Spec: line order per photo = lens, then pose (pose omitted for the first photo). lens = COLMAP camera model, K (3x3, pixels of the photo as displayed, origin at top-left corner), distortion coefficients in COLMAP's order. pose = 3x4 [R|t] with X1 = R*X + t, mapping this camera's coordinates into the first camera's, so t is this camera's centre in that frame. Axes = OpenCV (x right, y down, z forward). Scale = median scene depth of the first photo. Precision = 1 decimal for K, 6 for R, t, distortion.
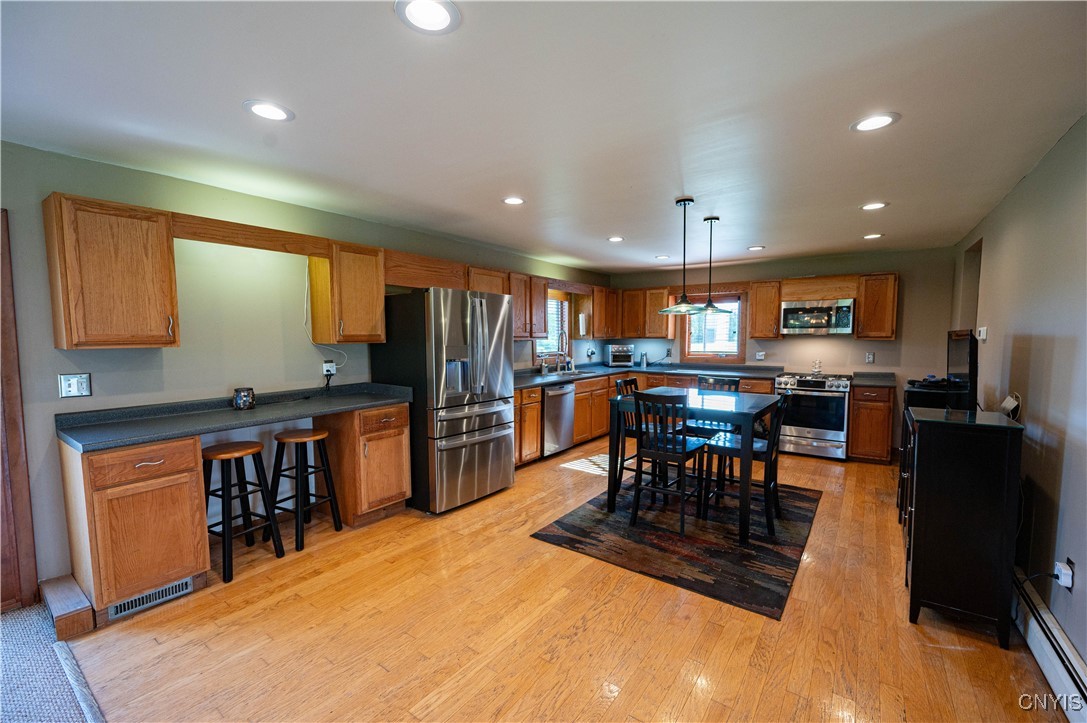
lens RADIAL K [[450.7, 0, 549.6], [0, 450.7, 368.9], [0, 0, 1]] dist [-0.001901, 0.000023]
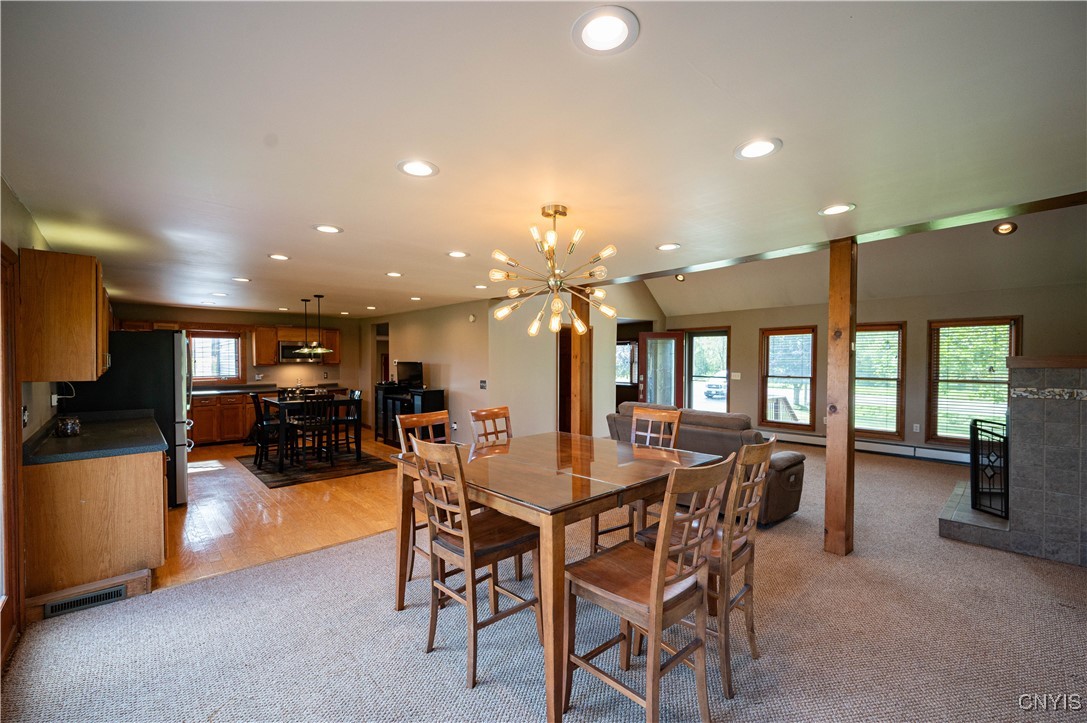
lens RADIAL K [[450.7, 0, 543.9], [0, 450.7, 365.1], [0, 0, 1]] dist [-0.001901, 0.000023]
pose [[0.202521, -0.012549, 0.979197, -1.238056], [0.070844, 0.997486, -0.001869, -0.002012], [-0.976712, 0.069749, 0.202901, -0.284458]]
